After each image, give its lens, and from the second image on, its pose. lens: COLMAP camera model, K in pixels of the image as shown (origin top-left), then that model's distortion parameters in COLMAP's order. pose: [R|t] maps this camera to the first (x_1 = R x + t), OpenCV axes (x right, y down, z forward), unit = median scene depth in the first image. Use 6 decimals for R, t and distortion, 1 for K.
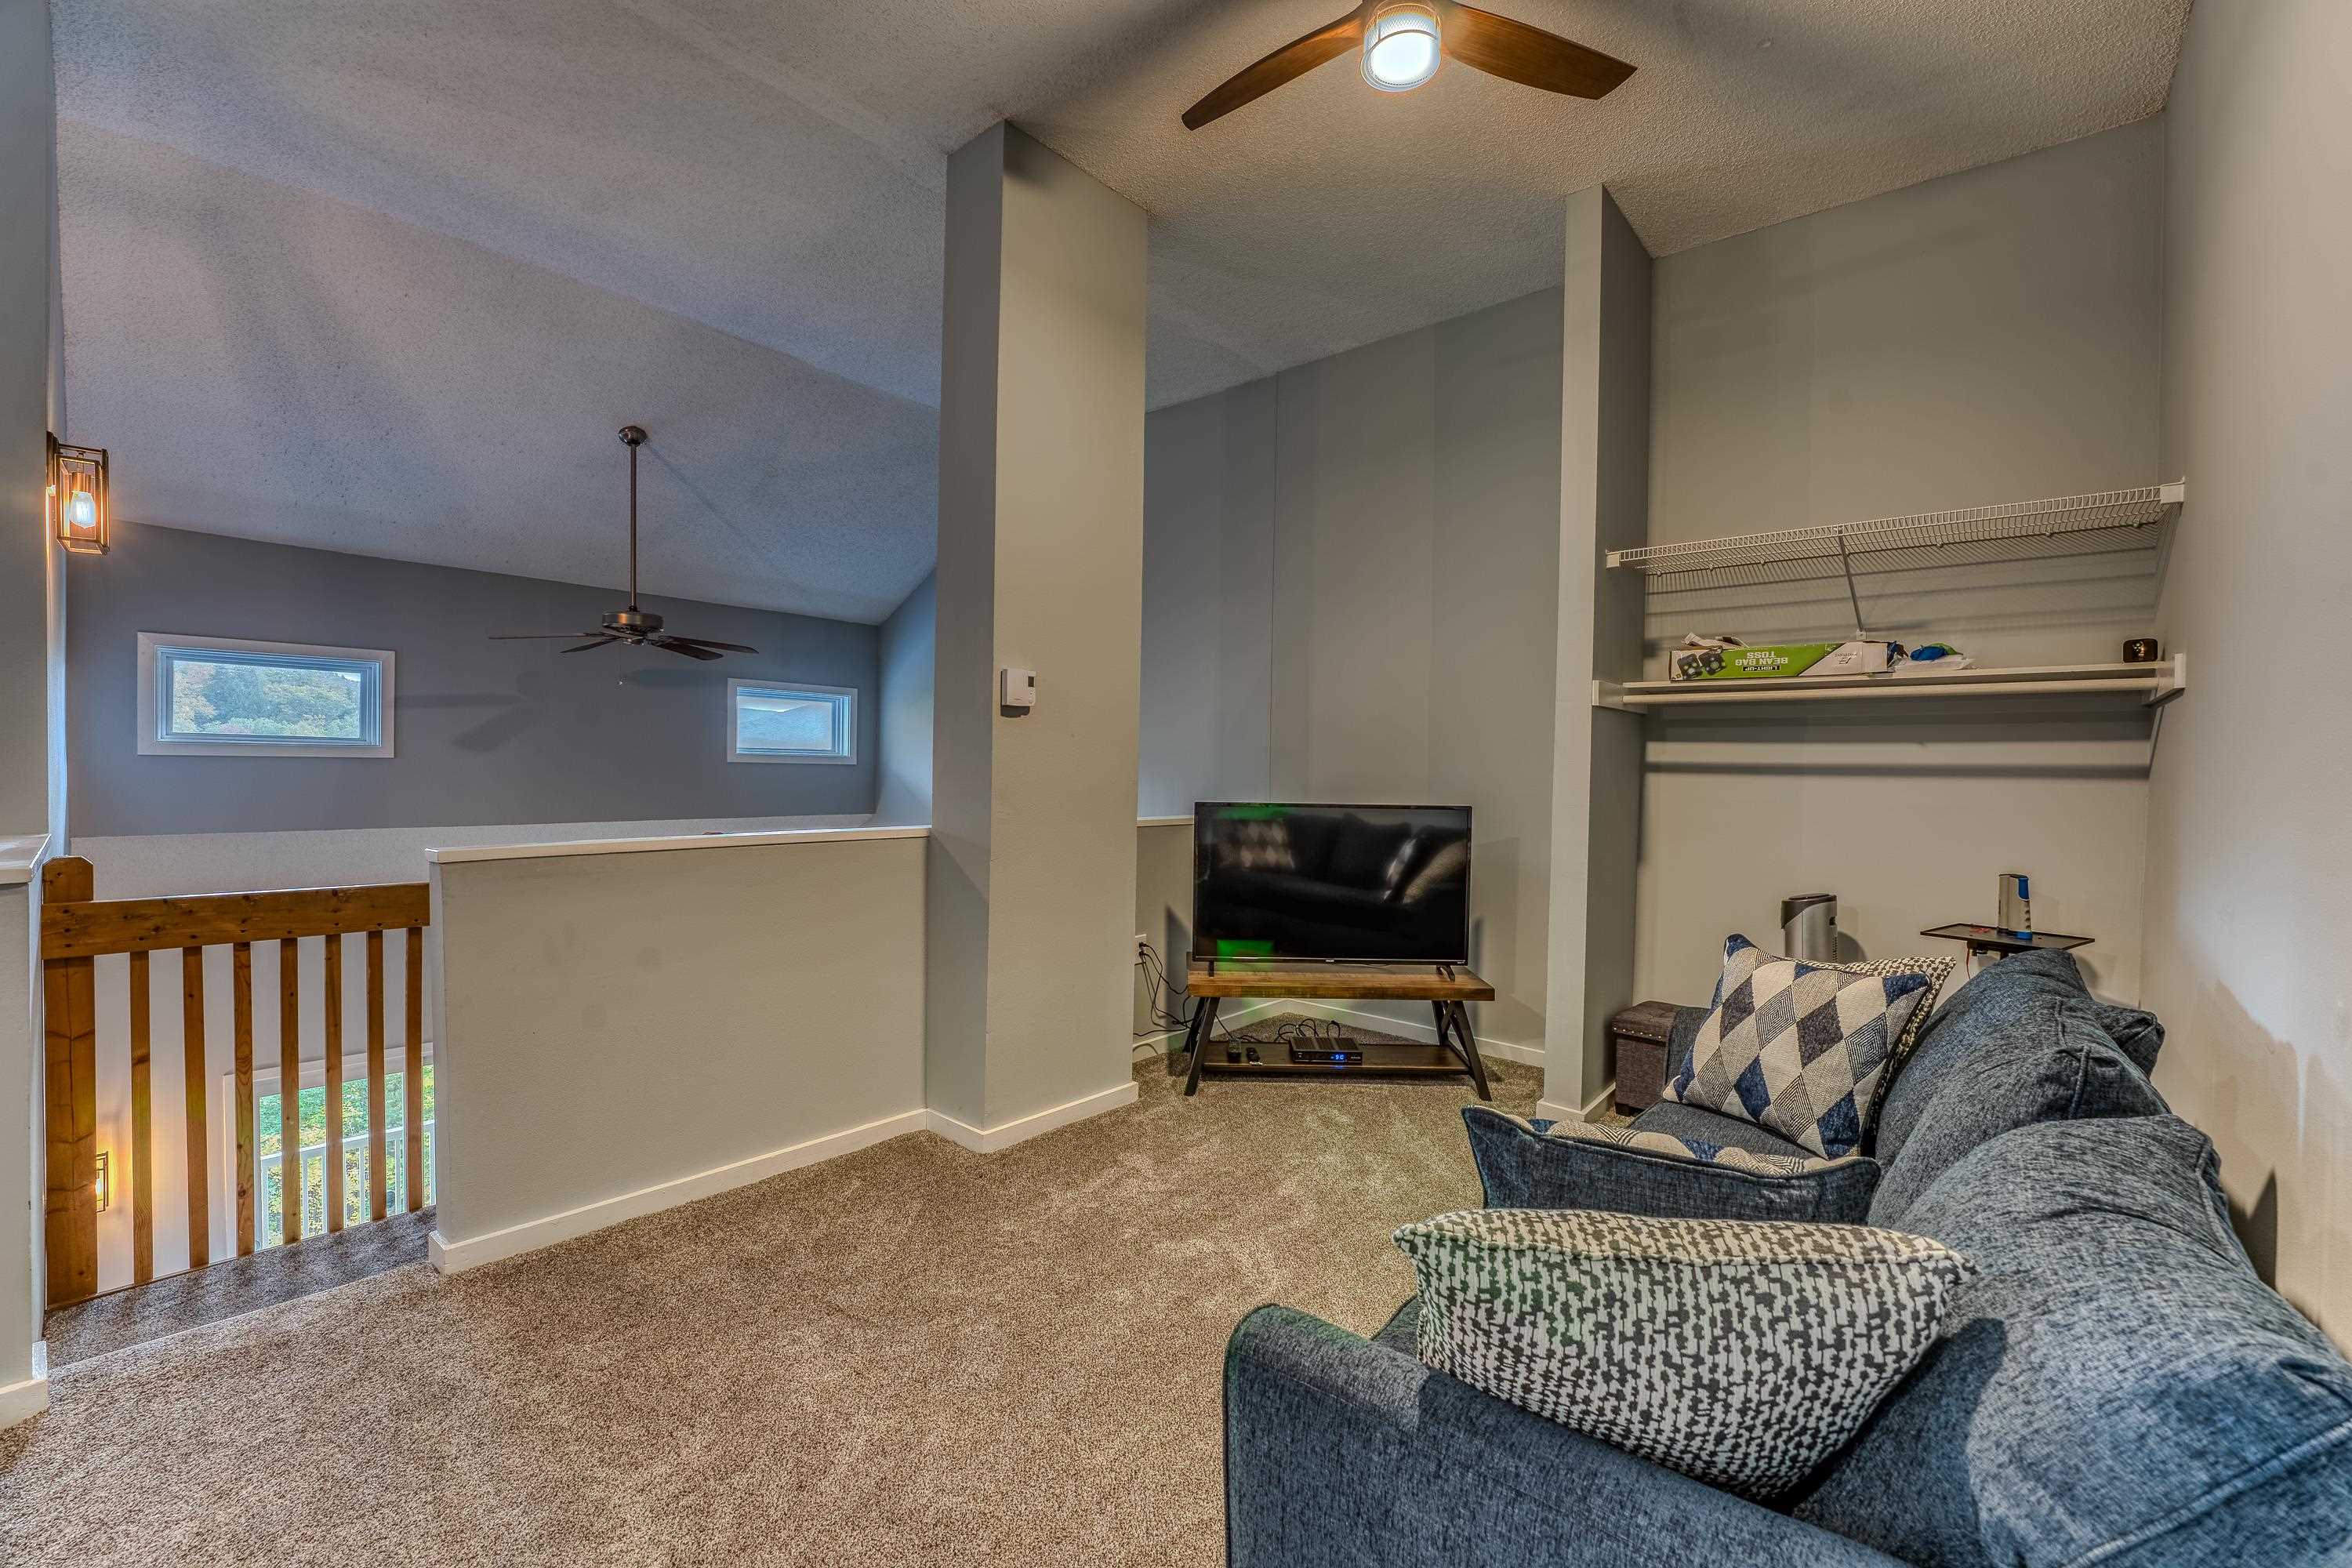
lens RADIAL K [[949.9, 0, 1170.6], [0, 949.9, 784.5], [0, 0, 1]] dist [-0.023866, 0.004033]
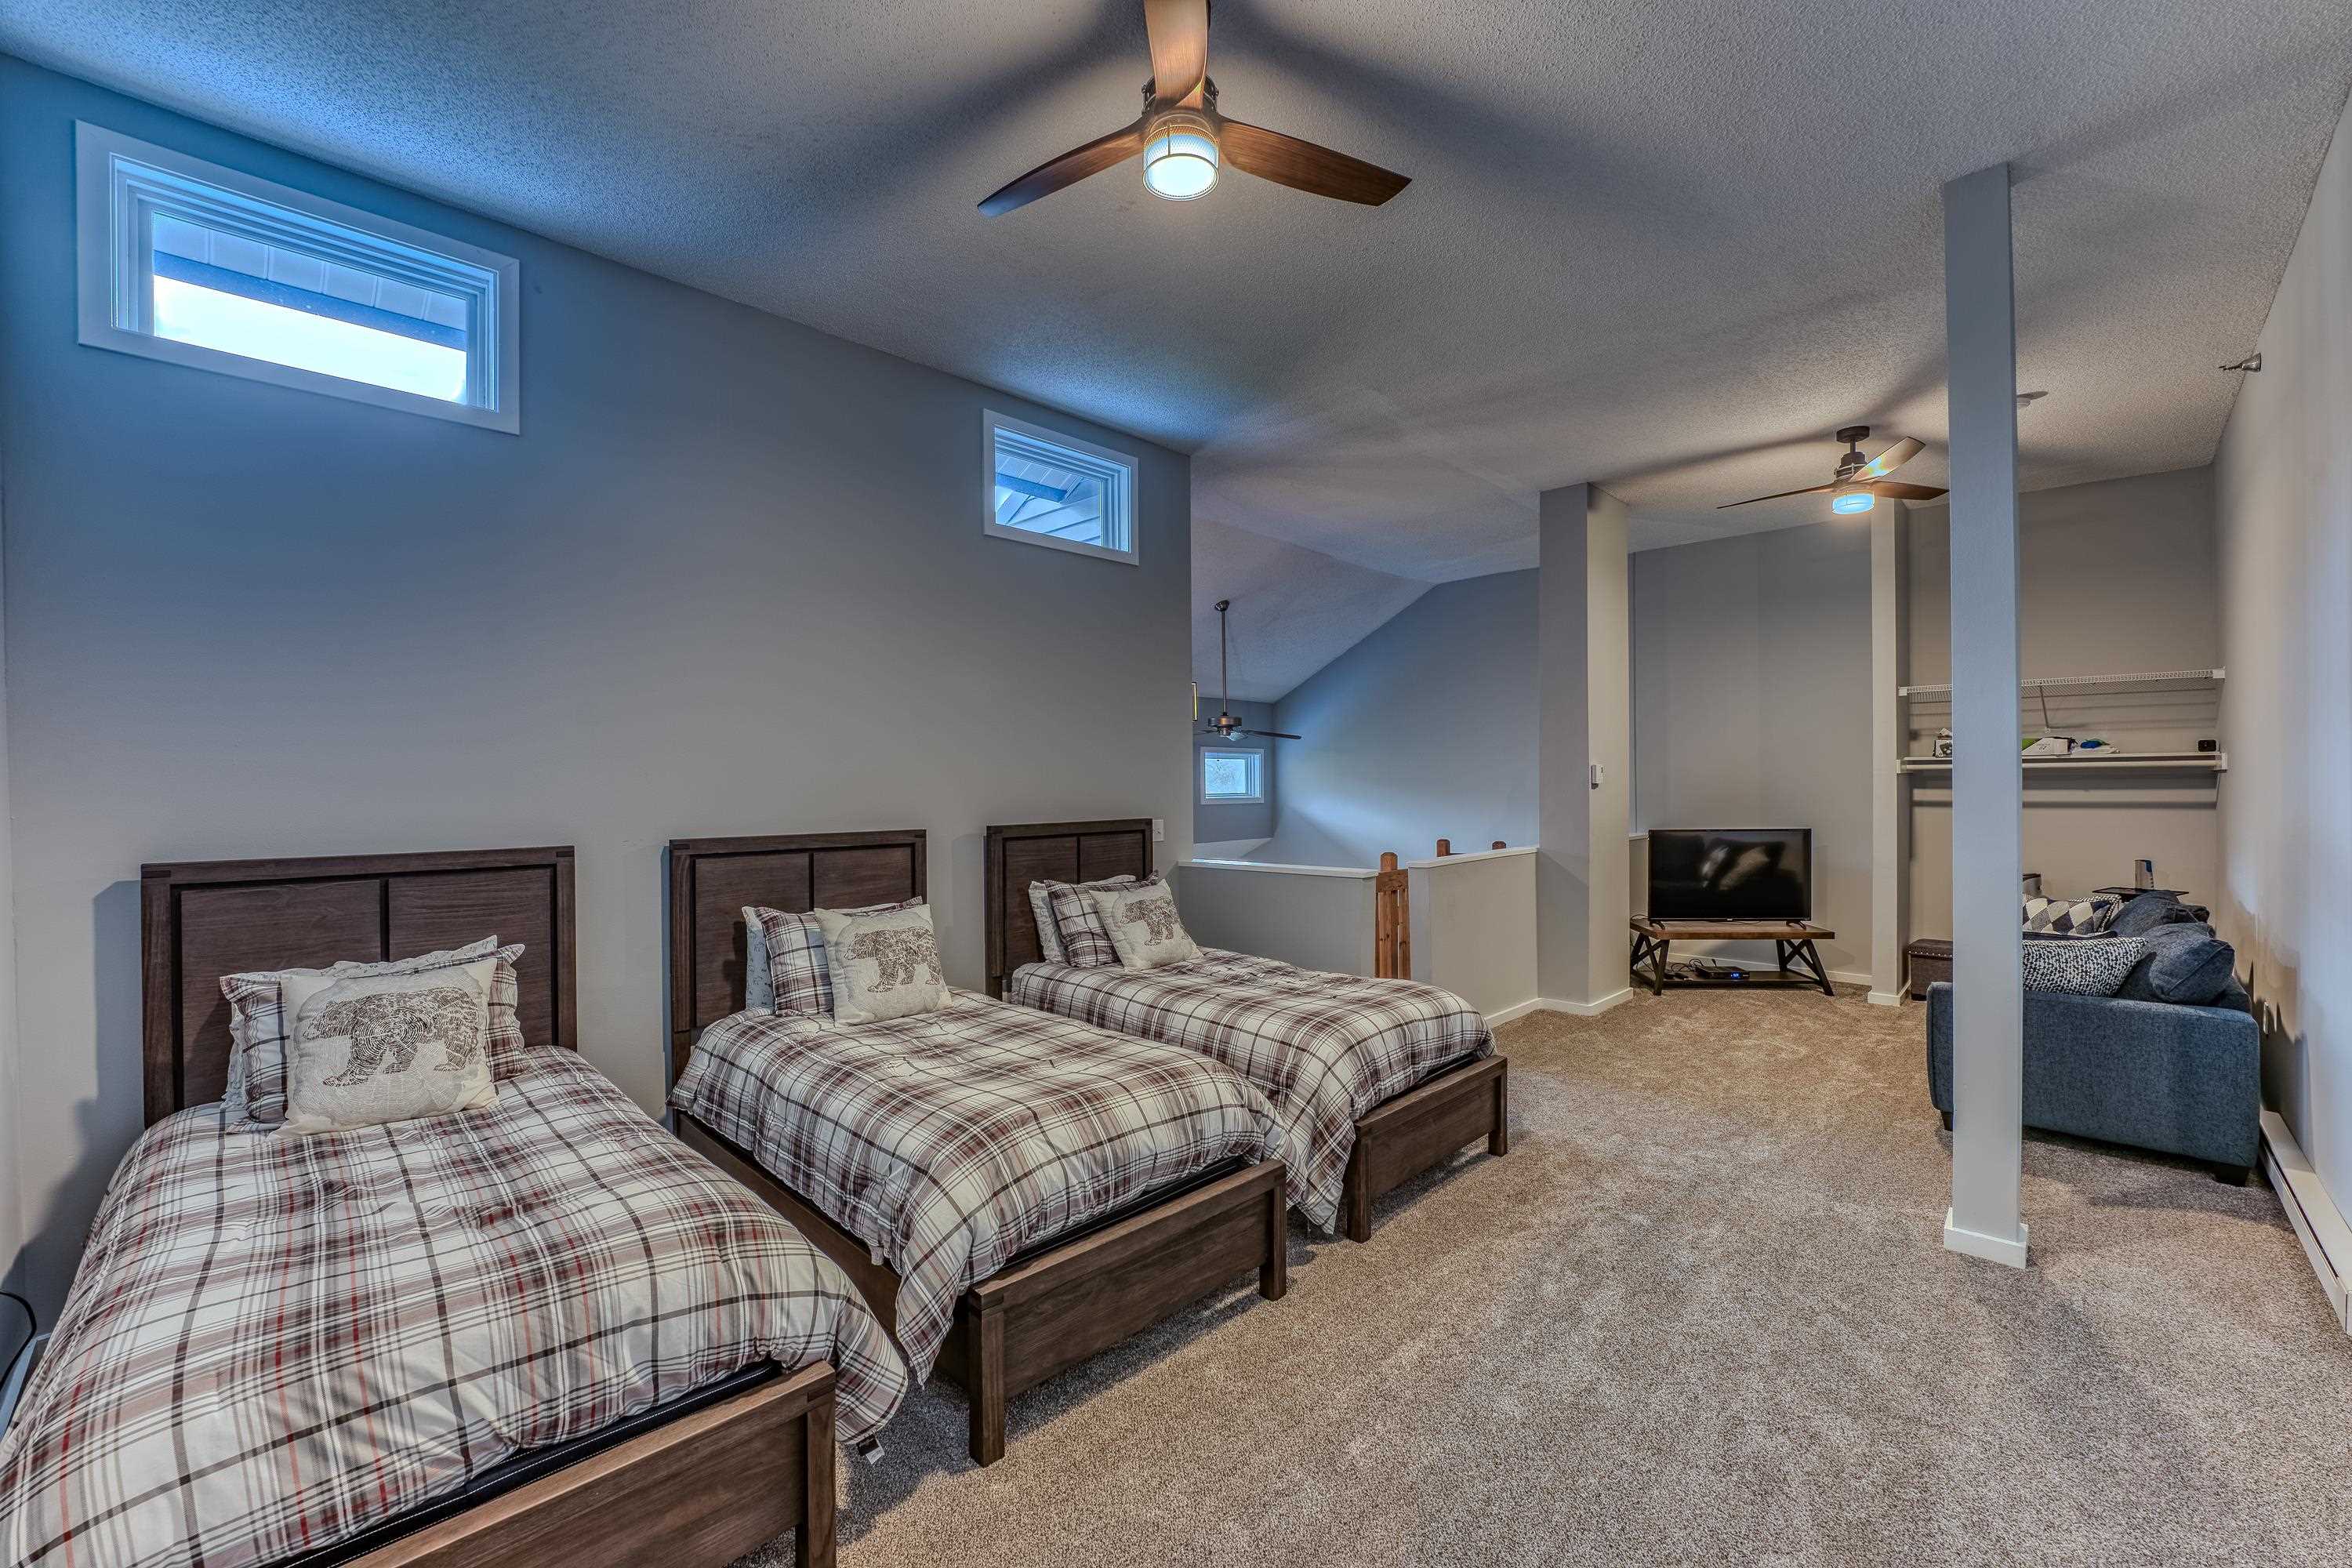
lens RADIAL K [[949.9, 0, 1170.6], [0, 949.9, 784.5], [0, 0, 1]] dist [-0.023866, 0.004033]
pose [[0.997810, -0.024061, -0.061615, -0.833900], [0.023091, 0.999599, -0.016409, -0.063375], [0.061985, 0.014950, 0.997965, -0.888133]]
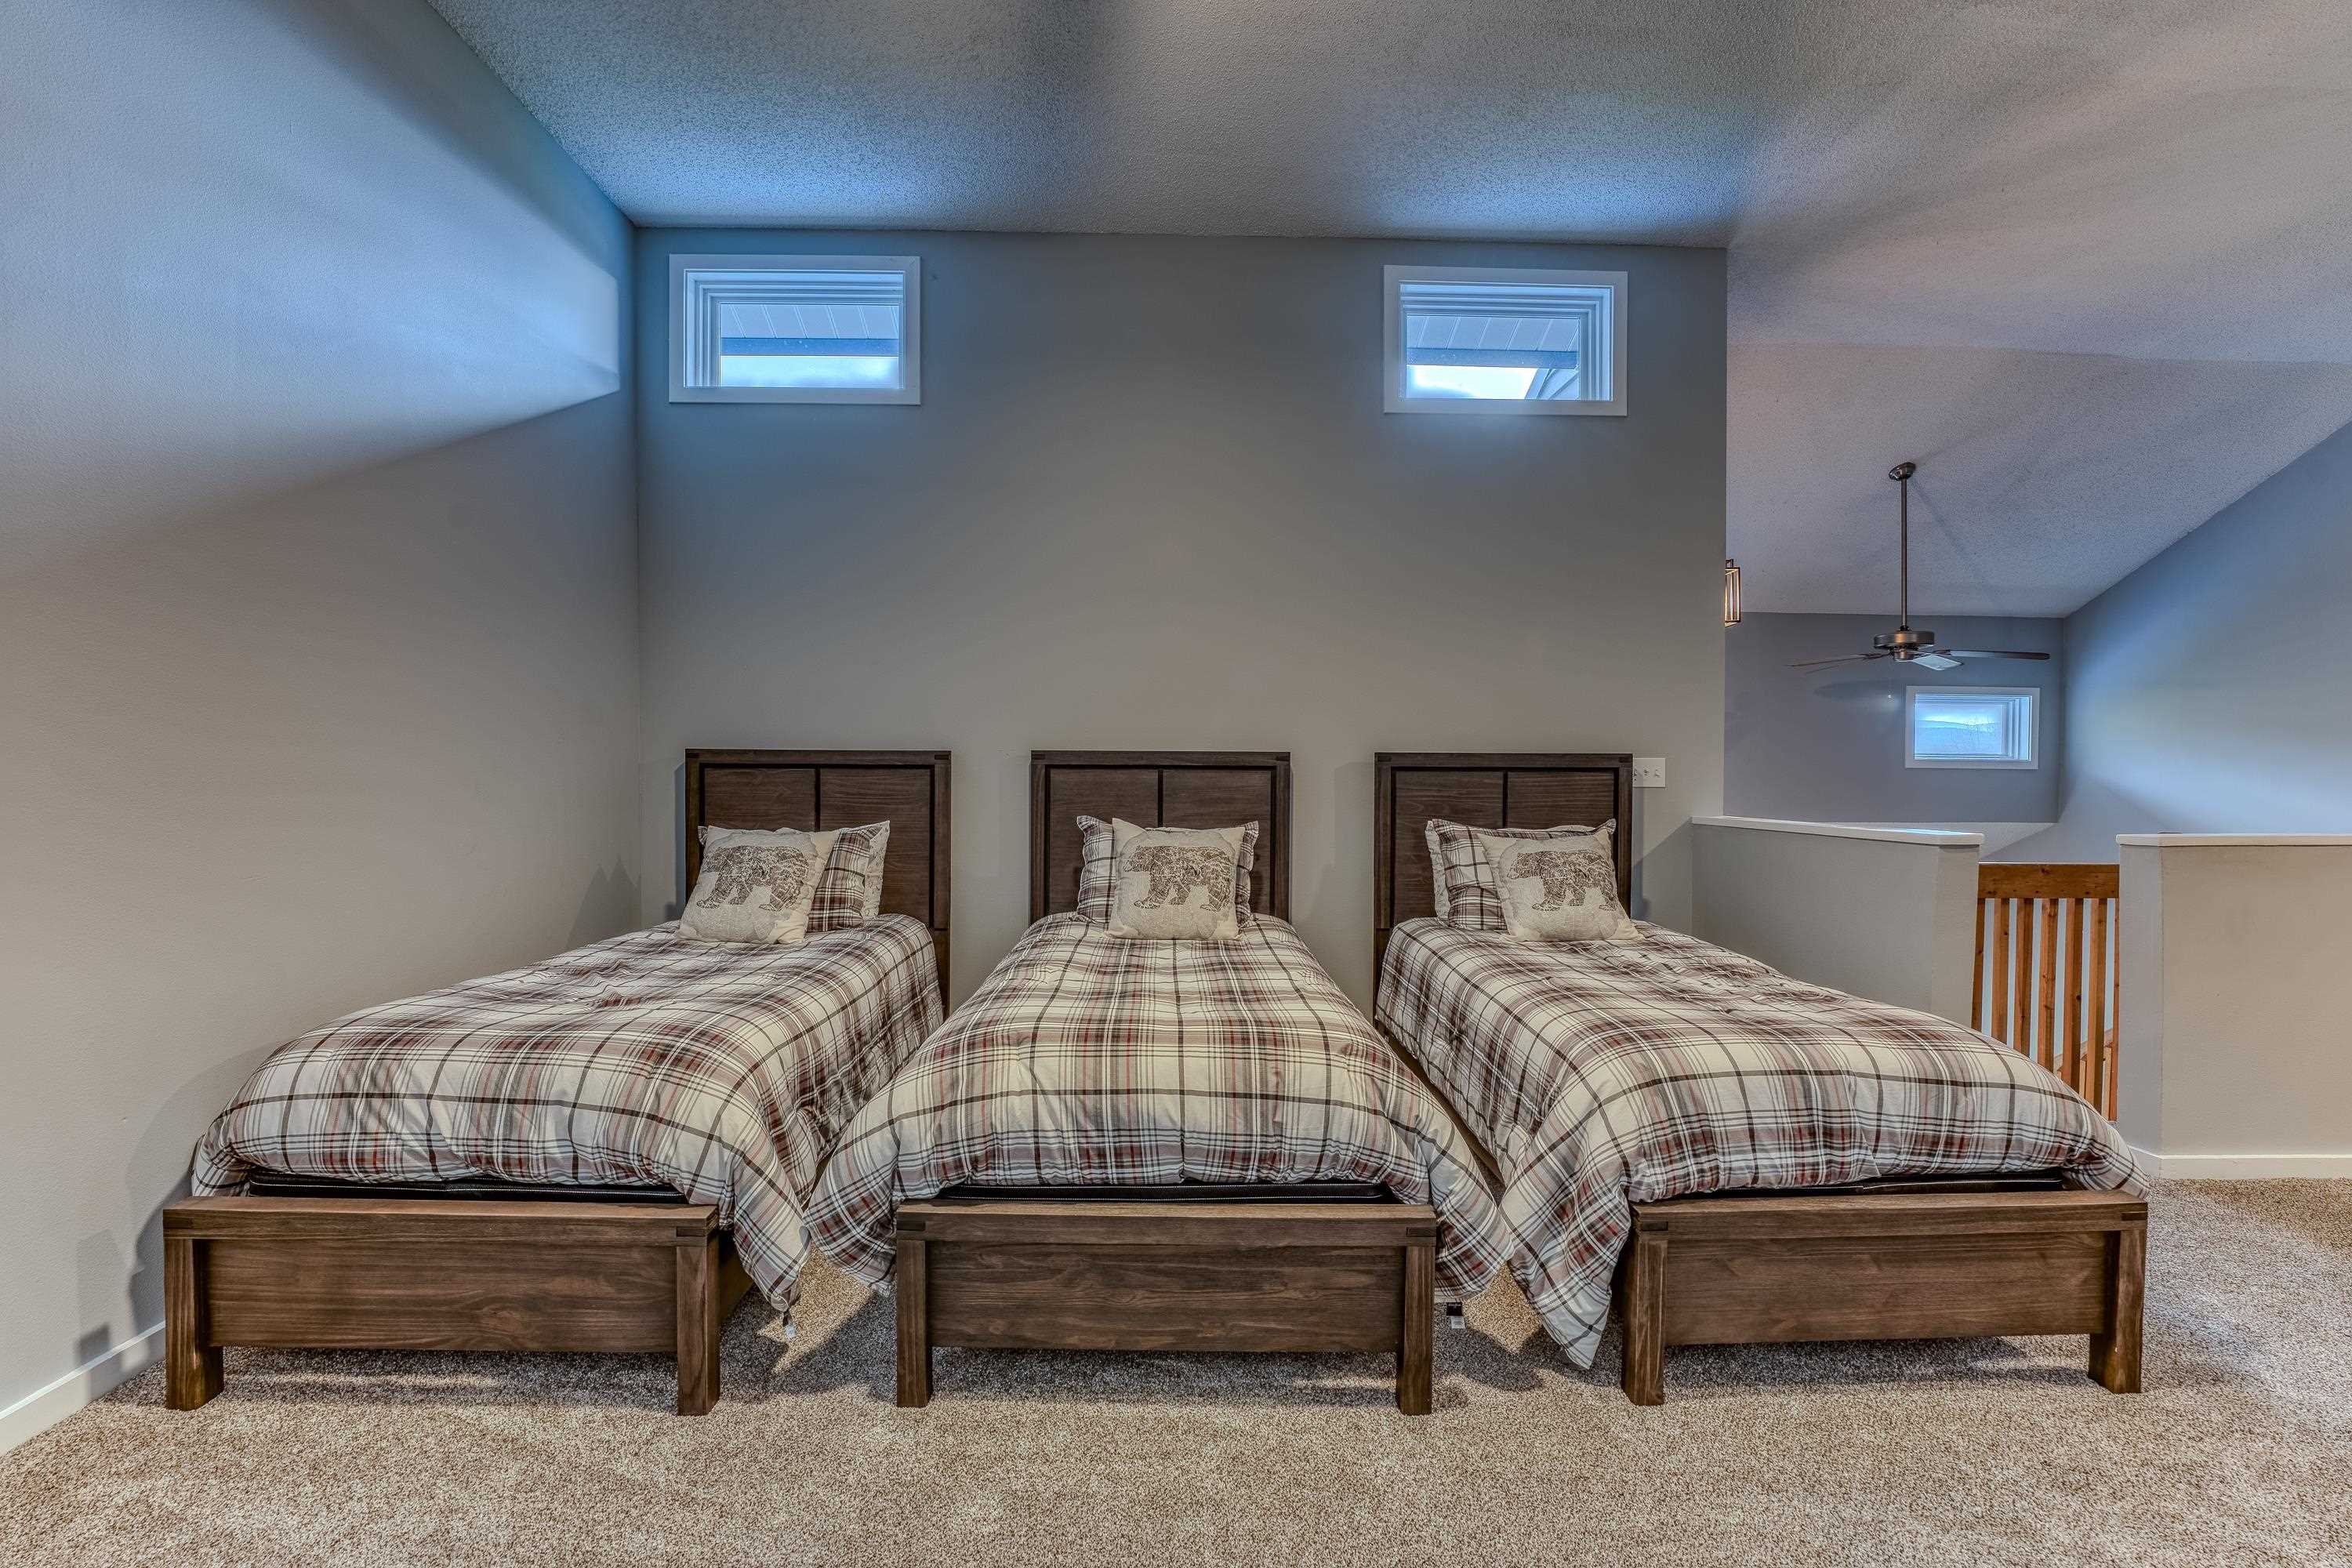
lens RADIAL K [[949.9, 0, 1170.6], [0, 949.9, 784.5], [0, 0, 1]] dist [-0.023866, 0.004033]
pose [[0.676853, 0.001204, -0.736118, -0.507638], [-0.007888, 0.999953, -0.005617, 0.011658], [0.736076, 0.009608, 0.676830, -0.539328]]
